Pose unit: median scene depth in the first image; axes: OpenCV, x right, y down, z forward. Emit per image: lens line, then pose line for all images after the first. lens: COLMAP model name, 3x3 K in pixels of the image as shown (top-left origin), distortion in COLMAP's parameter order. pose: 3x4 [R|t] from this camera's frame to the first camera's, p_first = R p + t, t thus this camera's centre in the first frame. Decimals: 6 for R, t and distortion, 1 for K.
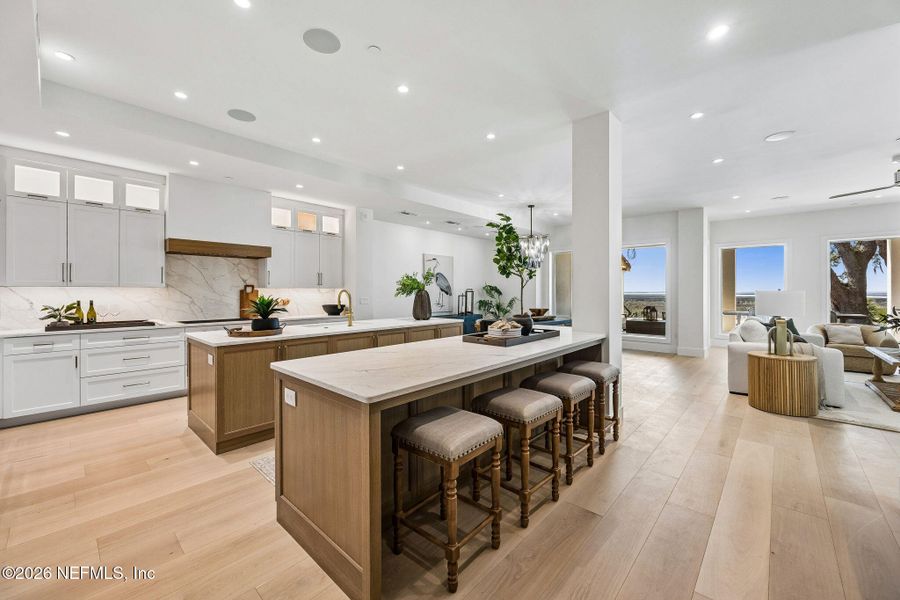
lens RADIAL K [[356.4, 0, 447.9], [0, 356.4, 293.8], [0, 0, 1]] dist [-0.001521, -0.000907]
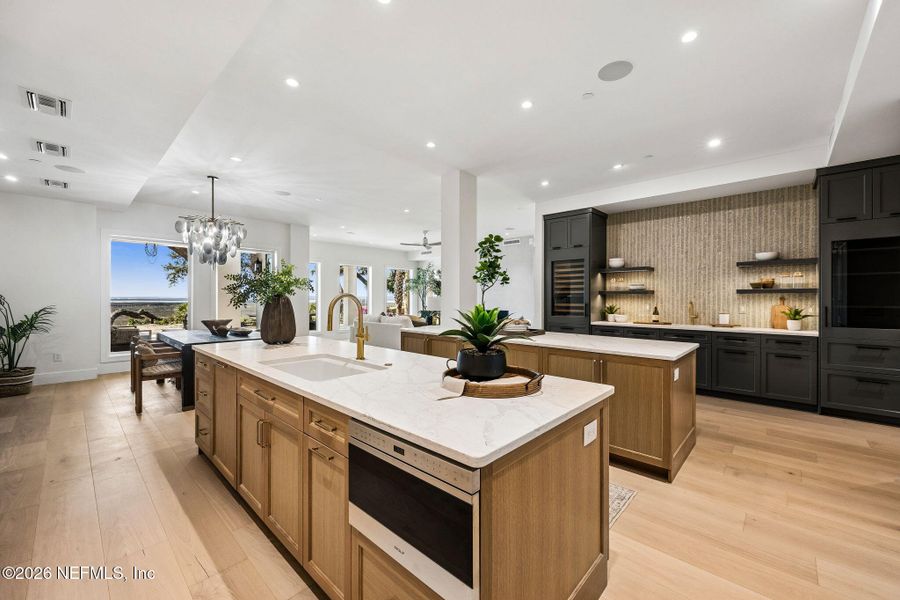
lens RADIAL K [[355.2, 0, 466.6], [0, 355.2, 296.8], [0, 0, 1]] dist [0.000826, 0.000144]
pose [[-0.016816, 0.002821, 0.999855, -0.673739], [0.004827, 0.999985, -0.002740, -0.001665], [-0.999847, 0.004781, -0.016829, 0.683986]]
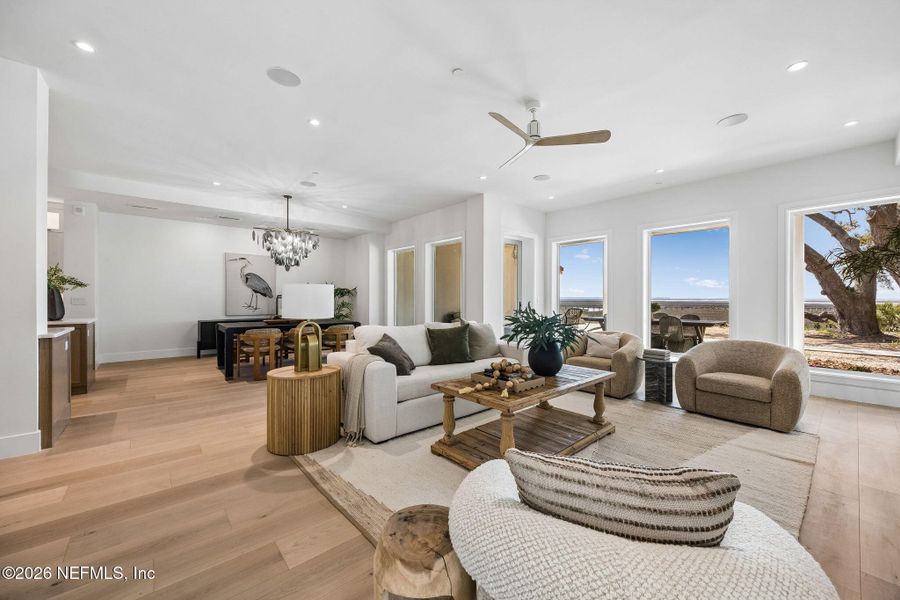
lens RADIAL K [[349.7, 0, 461.3], [0, 349.7, 300.9], [0, 0, 1]] dist [-0.001155, -0.000130]
pose [[0.995536, 0.002968, -0.094334, 1.028892], [-0.002741, 0.999993, 0.002535, 0.017142], [0.094341, -0.002266, 0.995537, 0.226911]]
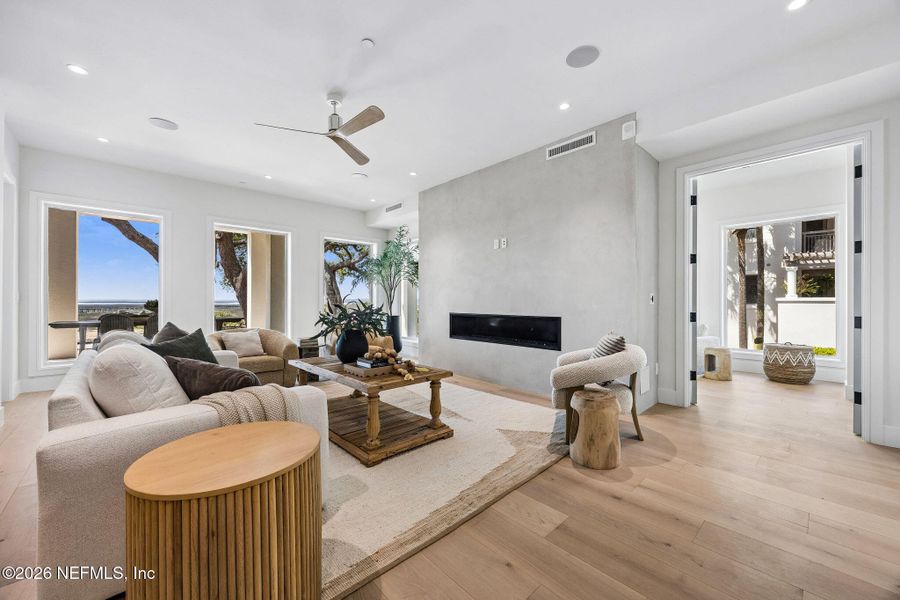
lens RADIAL K [[349.5, 0, 456.6], [0, 349.5, 297.2], [0, 0, 1]] dist [-0.000140, -0.000116]
pose [[0.064554, 0.008557, 0.997878, 0.490420], [0.006195, 0.999941, -0.008976, 0.032637], [-0.997895, 0.006762, 0.064497, 0.604135]]
